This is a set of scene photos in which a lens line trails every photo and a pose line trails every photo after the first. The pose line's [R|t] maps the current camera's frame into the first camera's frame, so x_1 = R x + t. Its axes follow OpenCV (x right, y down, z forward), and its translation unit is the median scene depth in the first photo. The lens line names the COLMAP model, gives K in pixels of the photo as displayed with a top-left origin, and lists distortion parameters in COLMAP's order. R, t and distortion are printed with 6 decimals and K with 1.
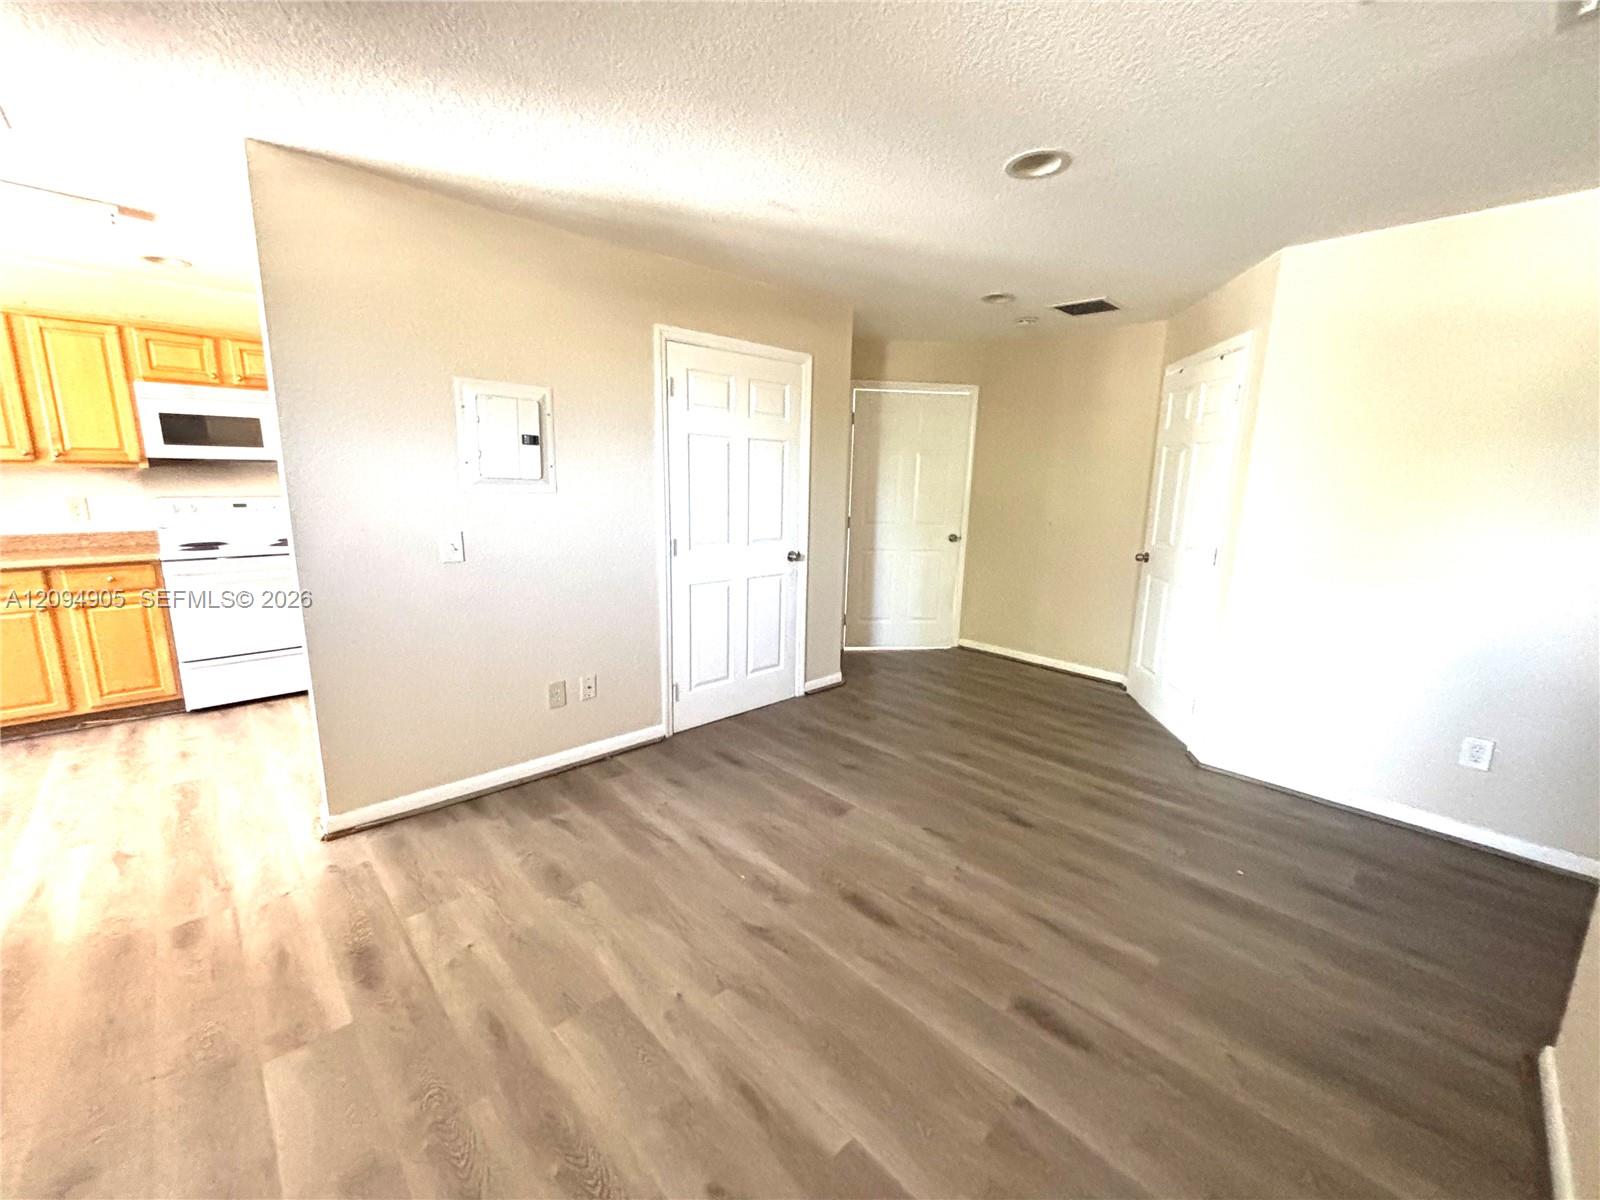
lens RADIAL K [[643.8, 0, 805.1], [0, 643.8, 601.3], [0, 0, 1]] dist [0.002520, -0.001408]
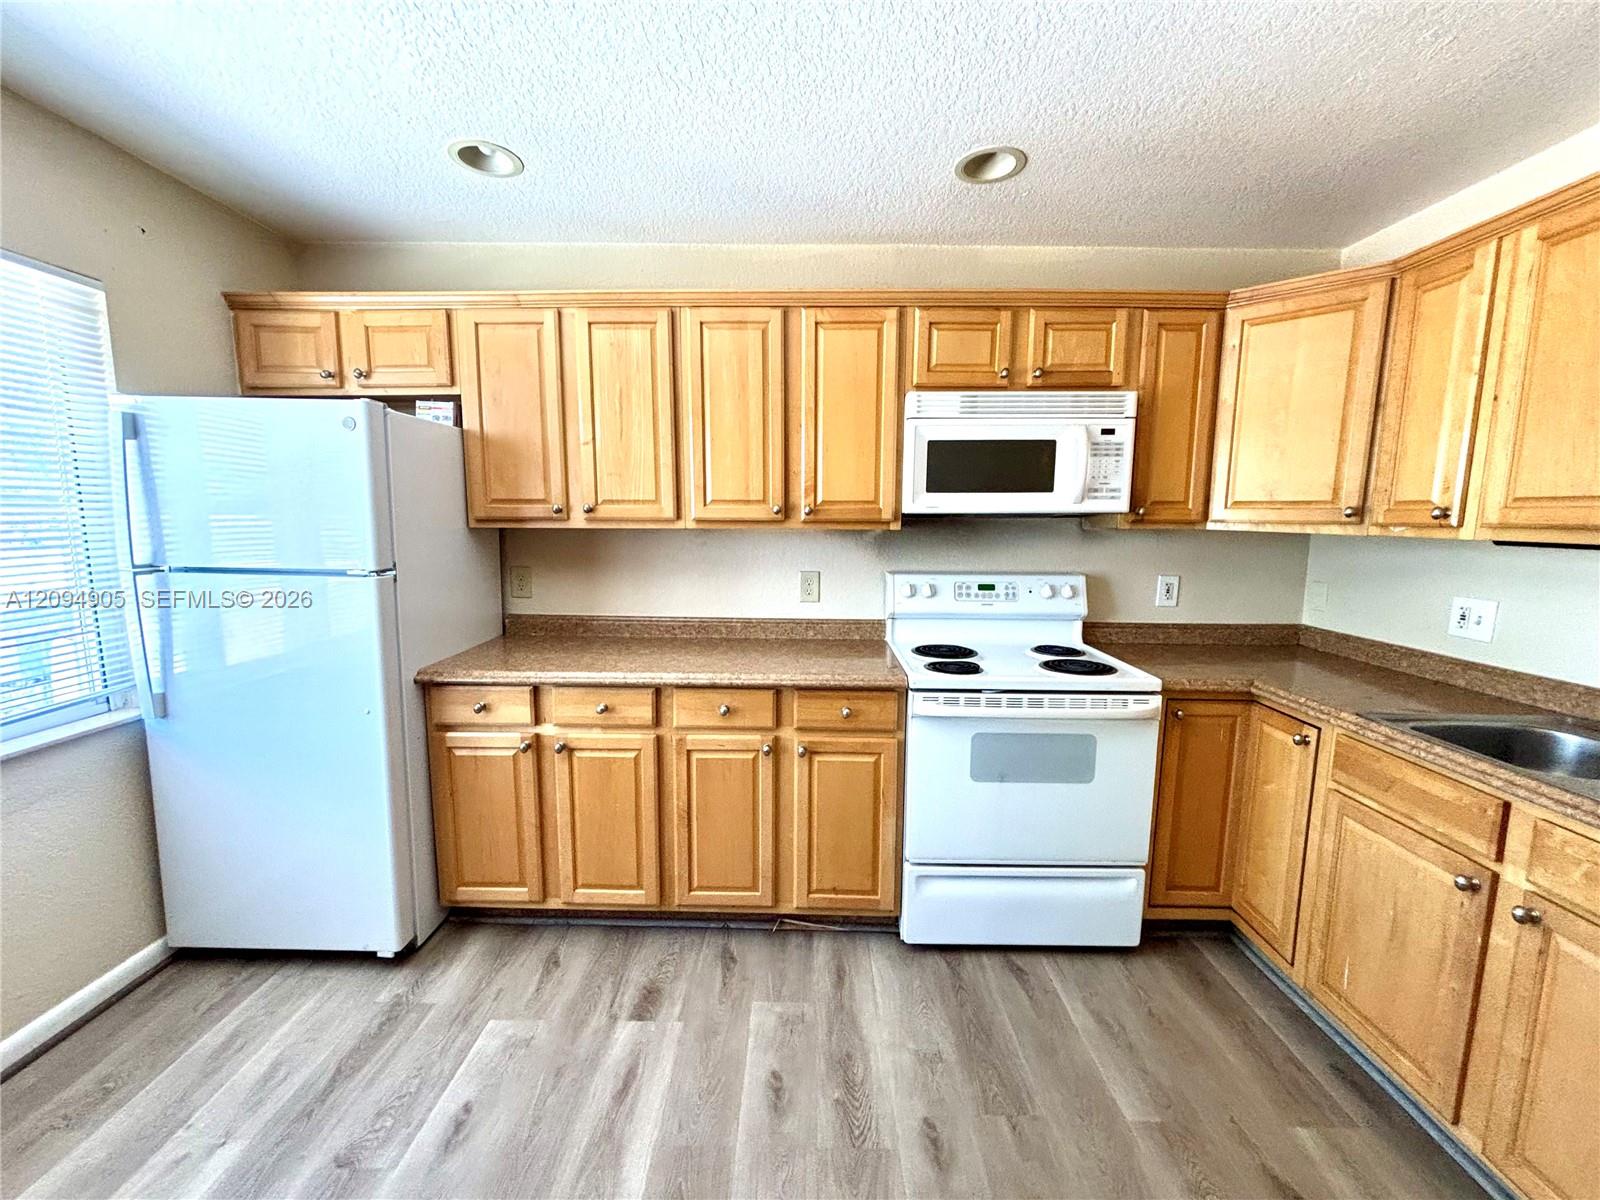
lens RADIAL K [[643.8, 0, 796.5], [0, 643.8, 597.9], [0, 0, 1]] dist [0.002520, -0.001408]
pose [[0.705929, 0.066899, -0.705116, -0.666054], [-0.126132, 0.991490, -0.032208, -0.111251], [0.696961, 0.111674, 0.708360, 0.508110]]
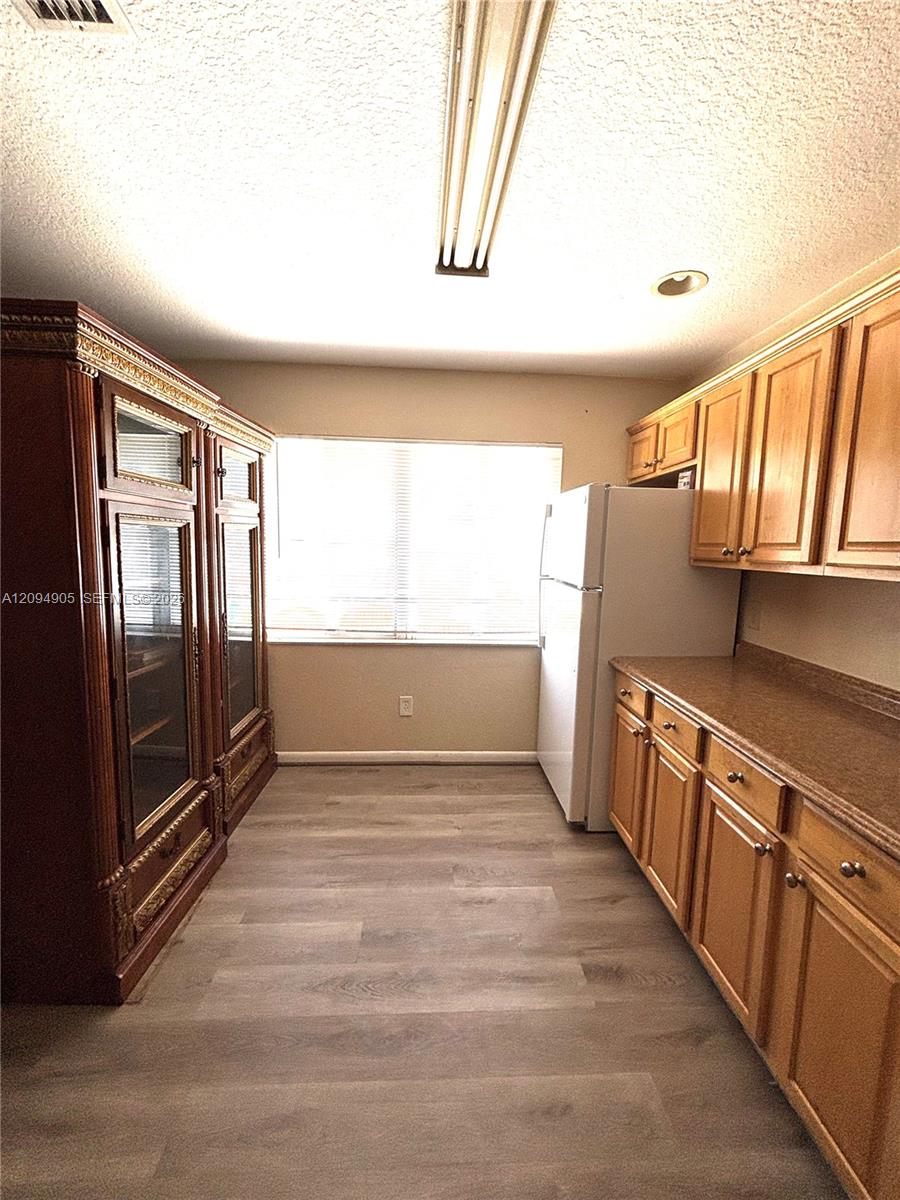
lens RADIAL K [[482.8, 0, 458.6], [0, 482.8, 602.7], [0, 0, 1]] dist [0.002520, -0.001408]
pose [[-0.653581, 0.053811, -0.754941, -0.681685], [-0.183522, 0.956434, 0.227055, -0.206089], [0.734270, 0.286947, -0.615231, 0.929424]]
